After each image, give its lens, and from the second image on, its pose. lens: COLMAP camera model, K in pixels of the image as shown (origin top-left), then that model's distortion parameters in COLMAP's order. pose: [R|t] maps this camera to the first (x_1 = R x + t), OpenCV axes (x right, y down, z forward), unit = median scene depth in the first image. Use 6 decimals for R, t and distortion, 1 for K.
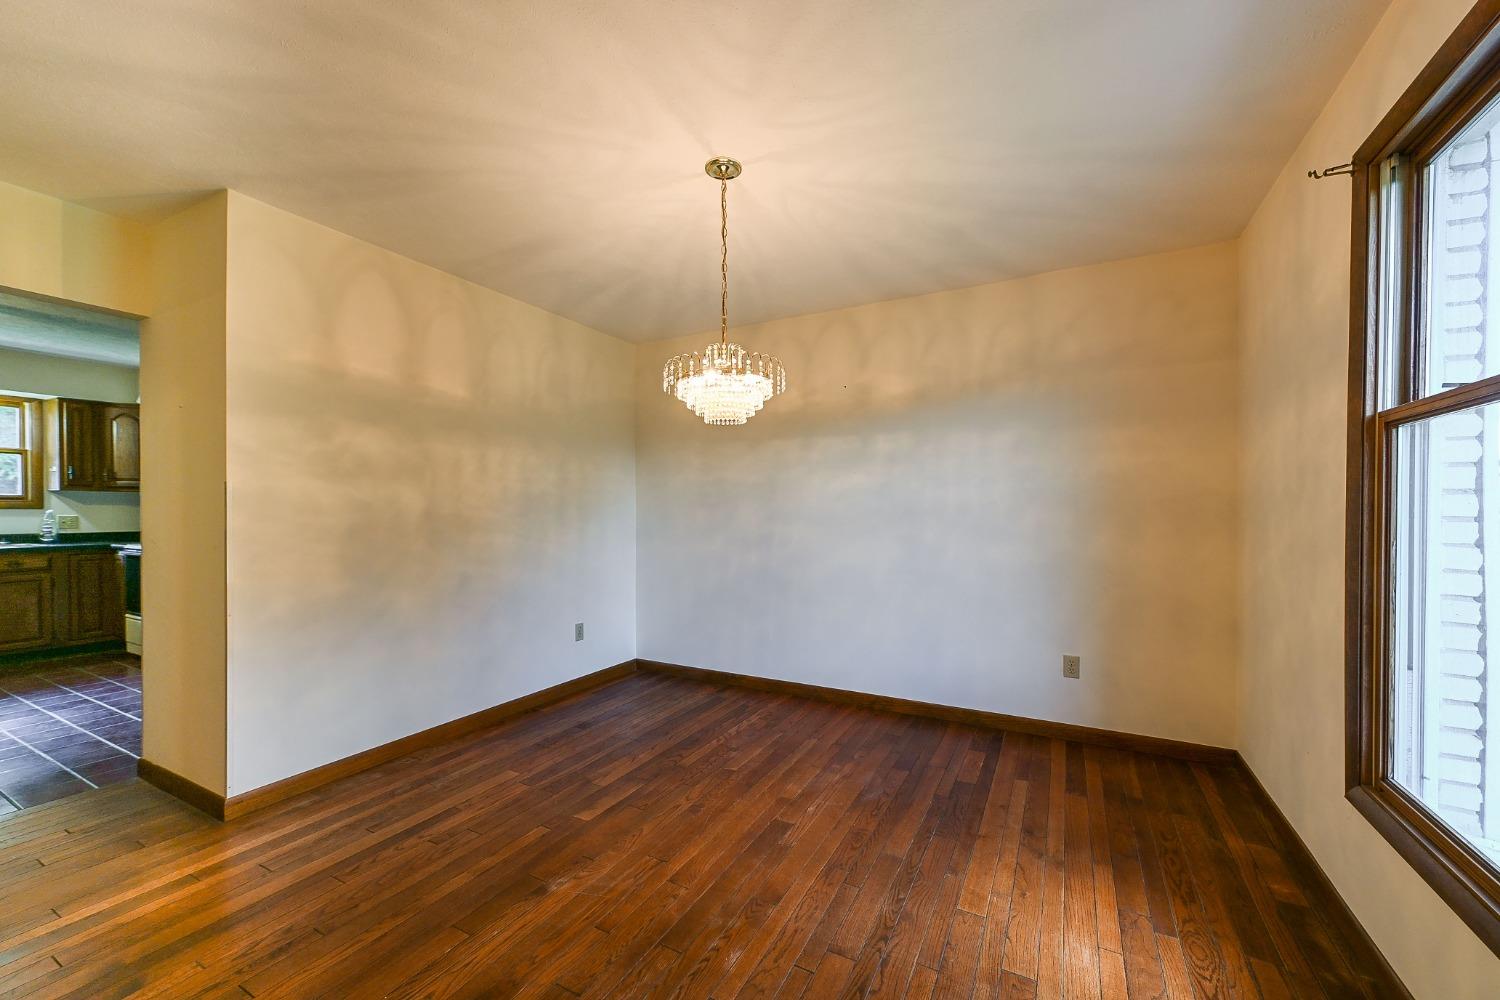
lens RADIAL K [[594.8, 0, 747.3], [0, 594.8, 512.8], [0, 0, 1]] dist [0.001423, 0.000037]
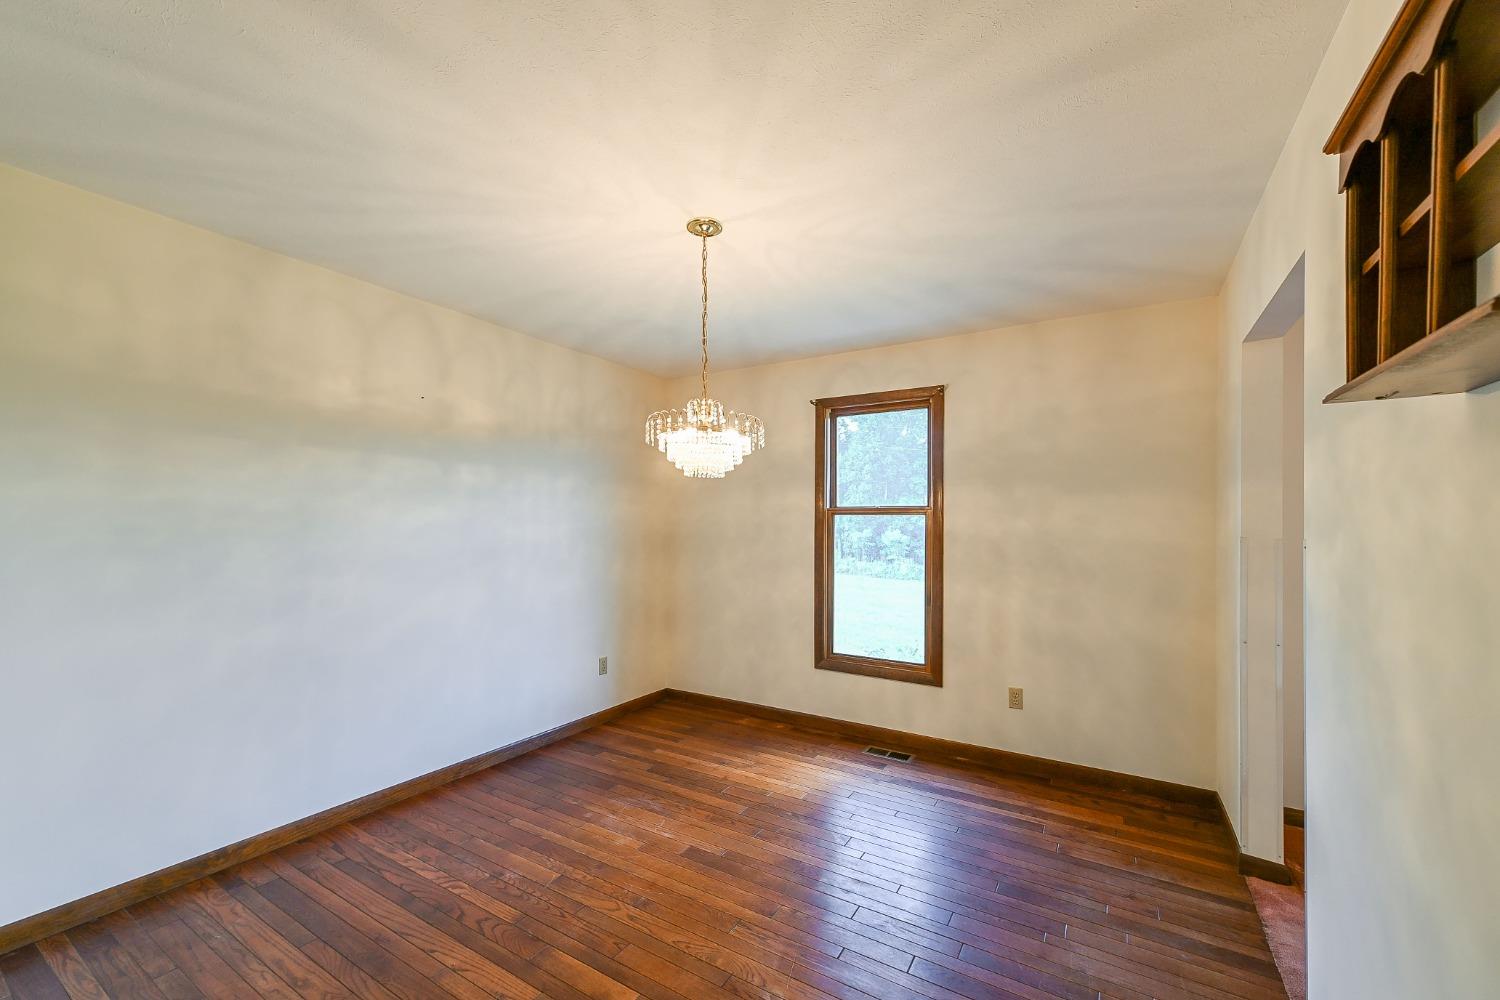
lens RADIAL K [[602.8, 0, 757.3], [0, 602.8, 526.1], [0, 0, 1]] dist [0.000766, -0.000010]
pose [[0.030904, -0.003121, 0.999517, -0.887691], [-0.005926, 0.999977, 0.003306, -0.062148], [-0.999505, -0.006026, 0.030885, 0.728872]]
